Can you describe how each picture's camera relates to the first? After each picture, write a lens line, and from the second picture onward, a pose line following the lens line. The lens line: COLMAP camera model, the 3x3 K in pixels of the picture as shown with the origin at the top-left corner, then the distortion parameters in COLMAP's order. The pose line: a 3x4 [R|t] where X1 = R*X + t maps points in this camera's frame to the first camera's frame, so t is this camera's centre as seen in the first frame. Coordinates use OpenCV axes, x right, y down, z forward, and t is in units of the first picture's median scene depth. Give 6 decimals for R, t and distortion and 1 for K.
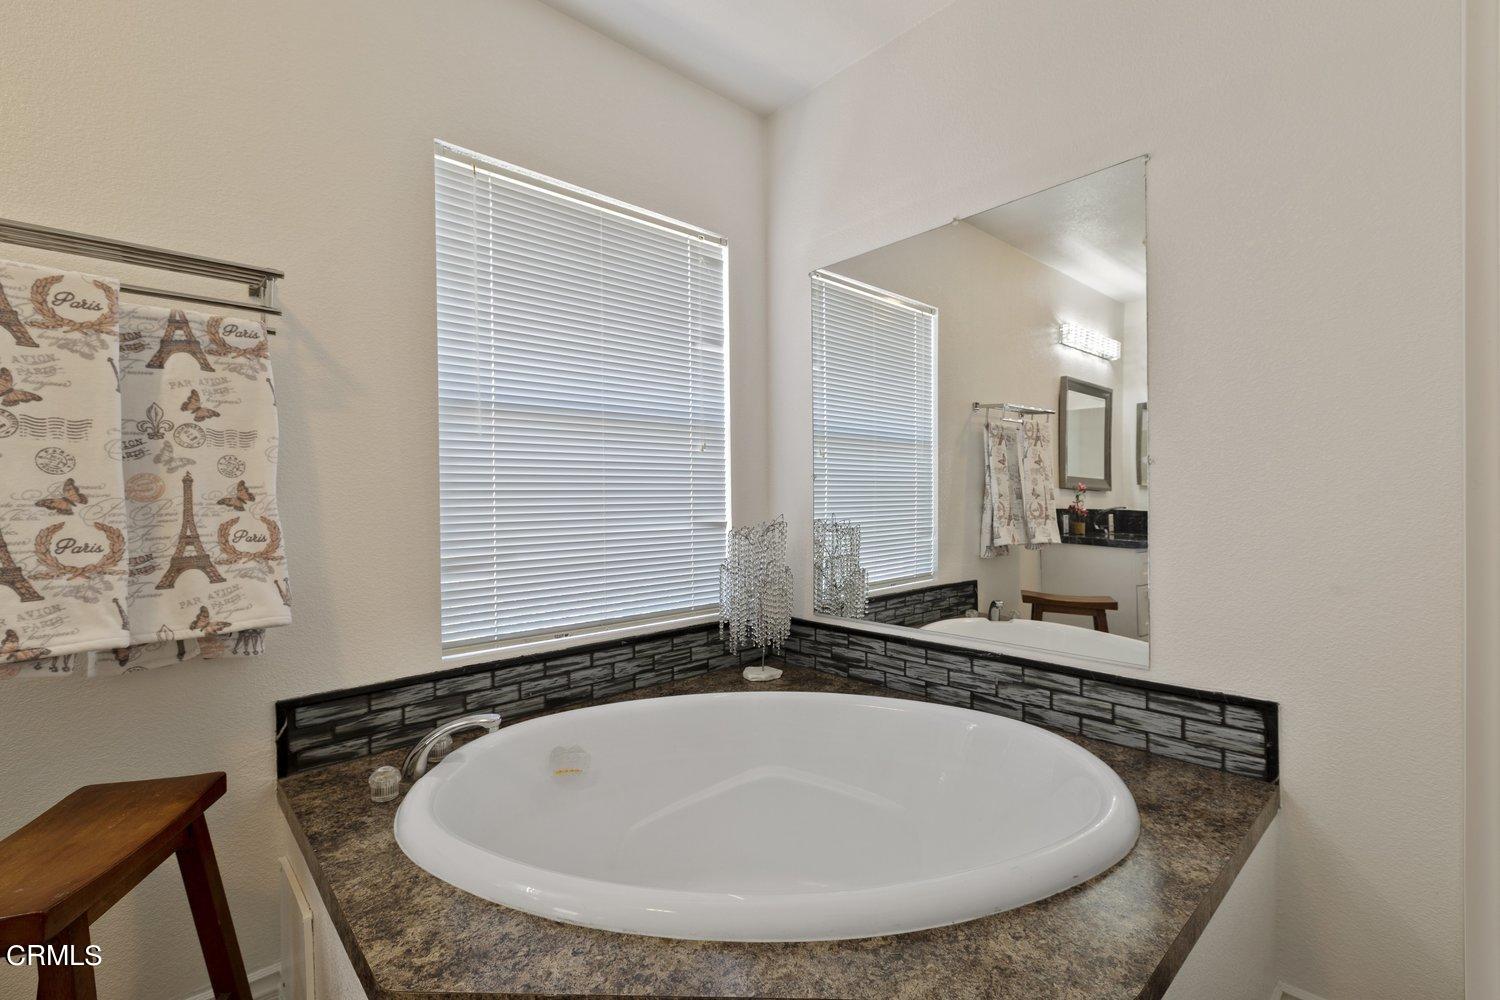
lens RADIAL K [[669.0, 0, 761.4], [0, 669.0, 505.7], [0, 0, 1]] dist [-0.001353, -0.000982]
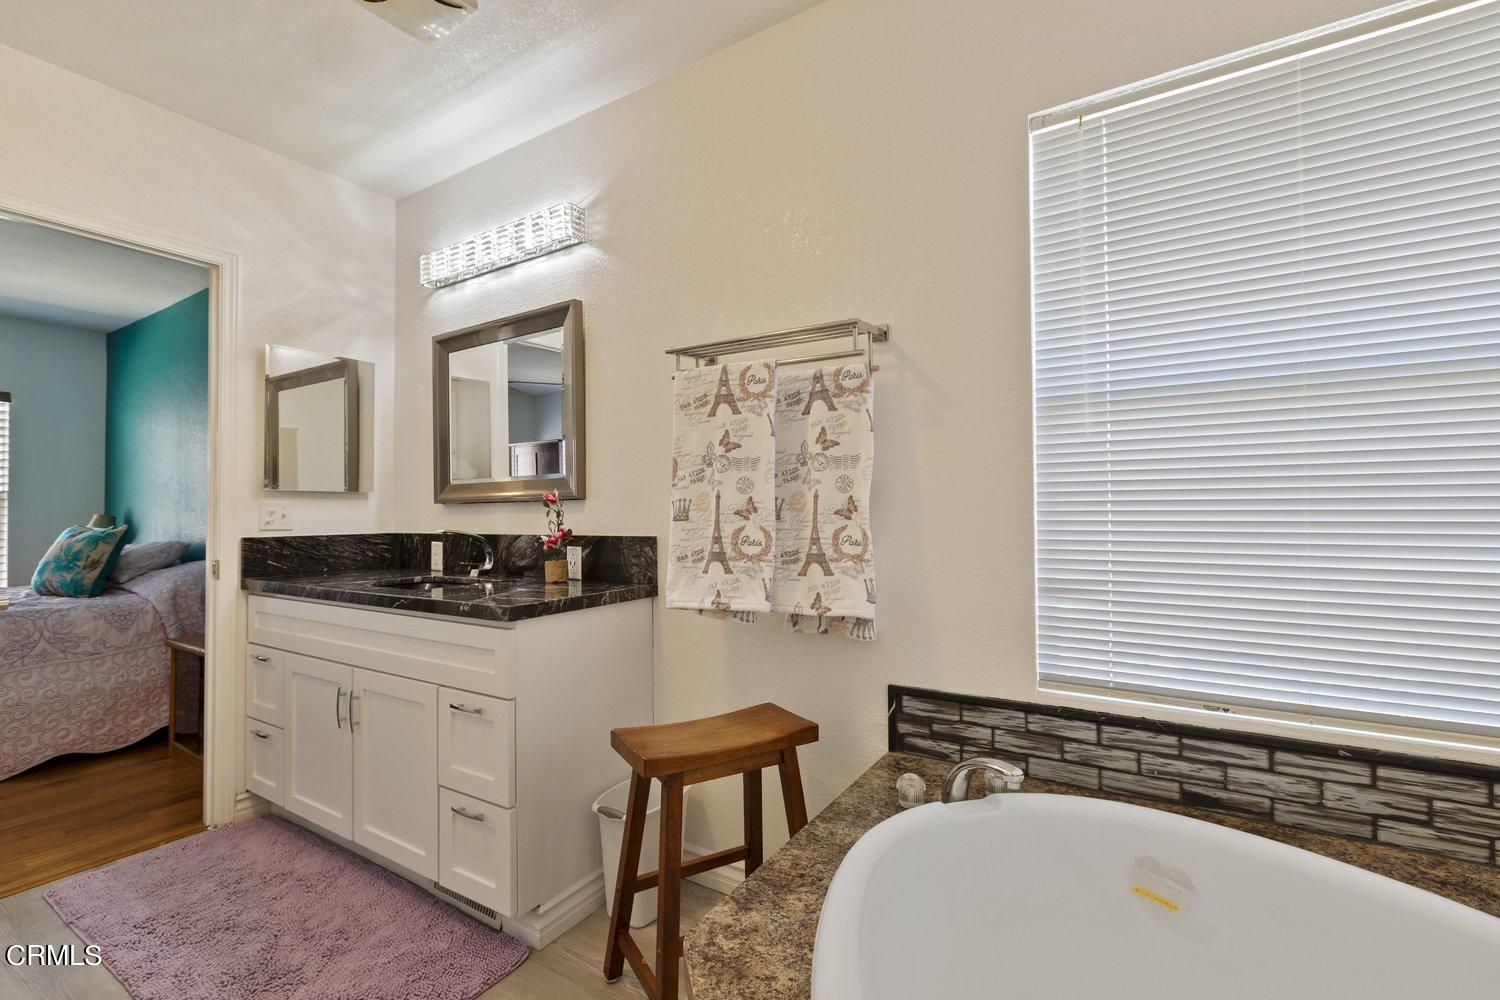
lens RADIAL K [[669.0, 0, 761.4], [0, 669.0, 505.7], [0, 0, 1]] dist [-0.001353, -0.000982]
pose [[0.246073, 0.001702, -0.969250, 0.378504], [-0.011845, 0.999929, -0.001251, -0.015005], [0.969179, 0.011788, 0.246076, 0.537799]]
